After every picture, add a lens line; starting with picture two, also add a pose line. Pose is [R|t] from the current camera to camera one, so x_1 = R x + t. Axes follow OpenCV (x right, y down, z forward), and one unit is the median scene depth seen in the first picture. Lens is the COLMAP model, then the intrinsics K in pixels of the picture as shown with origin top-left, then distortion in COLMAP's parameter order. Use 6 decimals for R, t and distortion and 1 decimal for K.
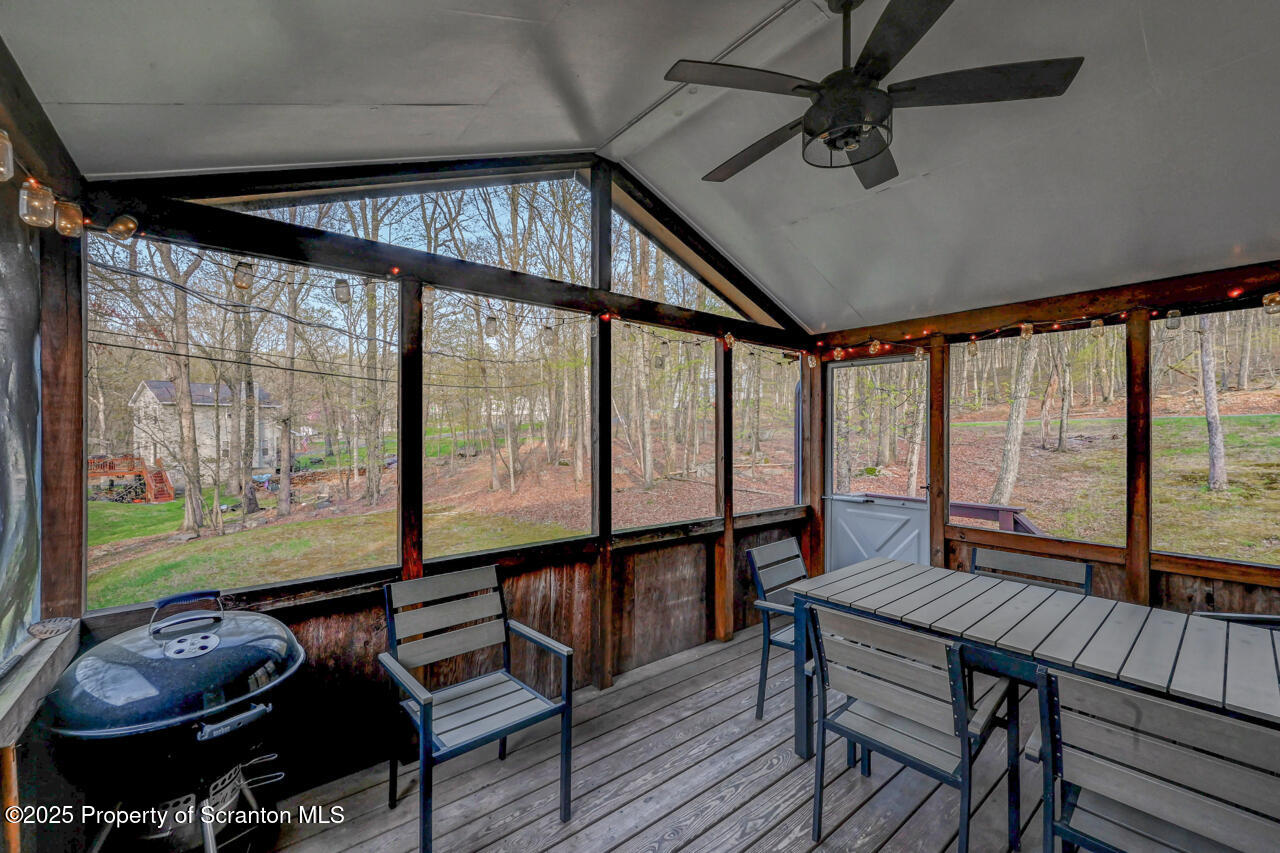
lens RADIAL K [[509.1, 0, 642.3], [0, 509.1, 434.9], [0, 0, 1]] dist [0.001308, 0.000778]
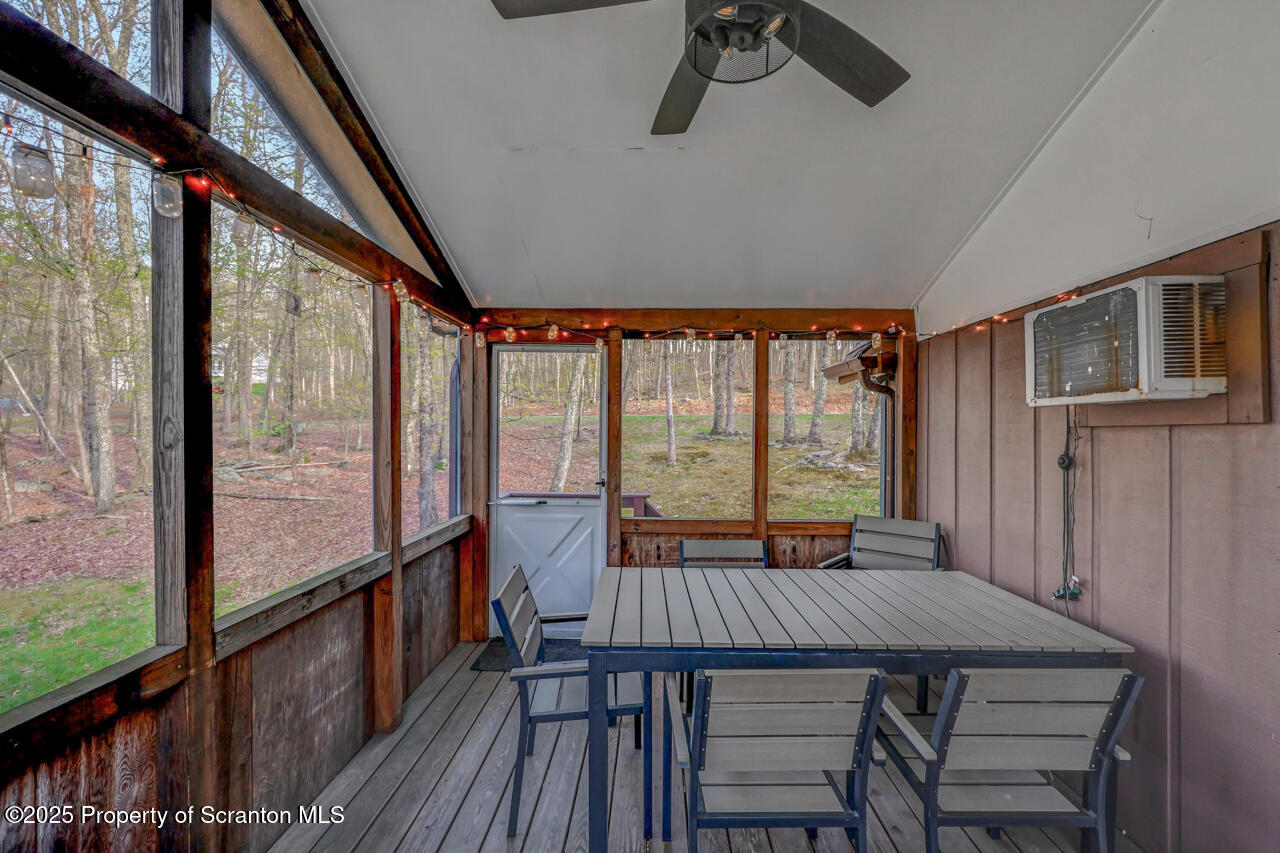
lens RADIAL K [[509.1, 0, 642.3], [0, 509.1, 434.9], [0, 0, 1]] dist [0.001308, 0.000778]
pose [[0.658065, -0.008823, 0.752909, -0.130607], [-0.001411, 0.999915, 0.012950, -0.002223], [-0.752960, -0.009584, 0.657997, 0.303176]]
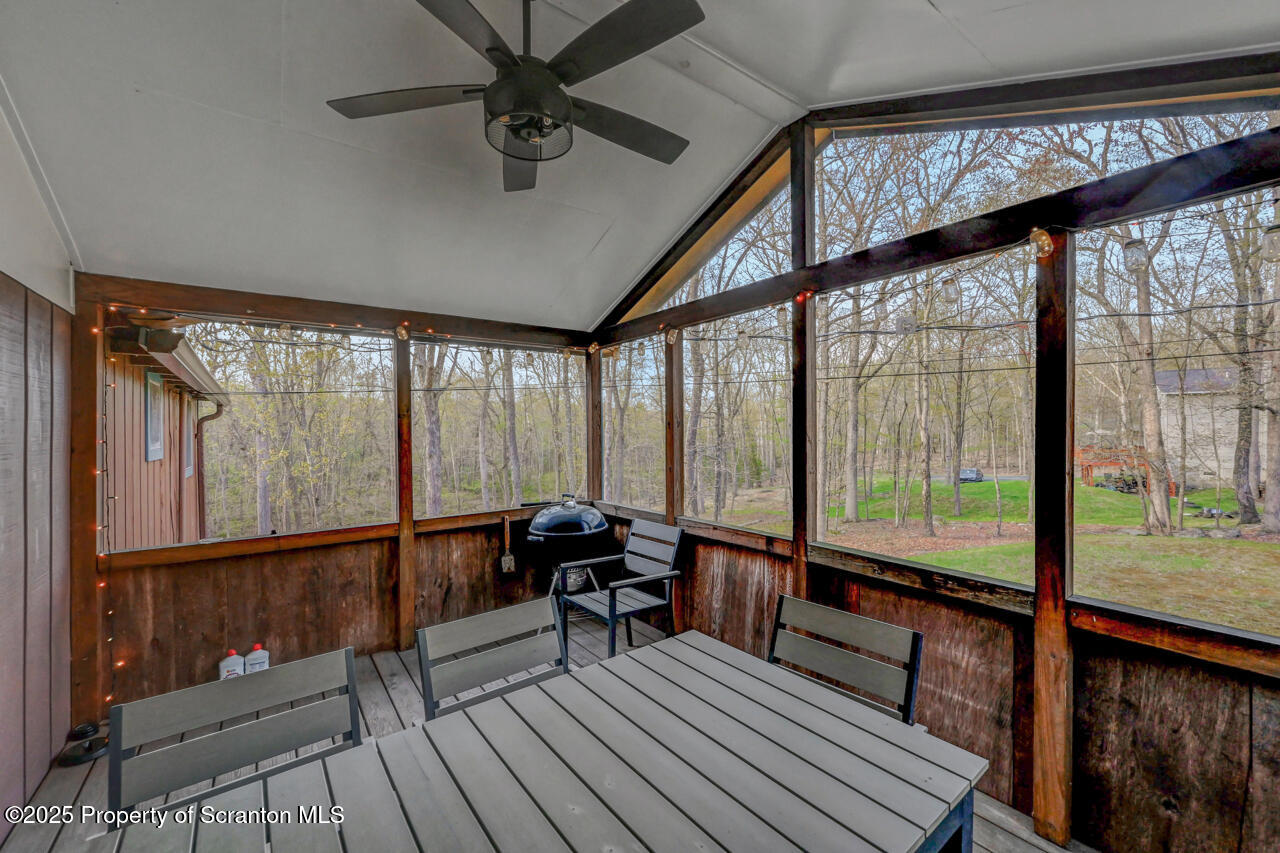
lens RADIAL K [[509.1, 0, 642.3], [0, 509.1, 434.9], [0, 0, 1]] dist [0.001308, 0.000778]
pose [[-0.035220, 0.013573, -0.999287, 0.693506], [0.002146, 0.999906, 0.013505, -0.004225], [0.999377, -0.001669, -0.035246, 0.628198]]
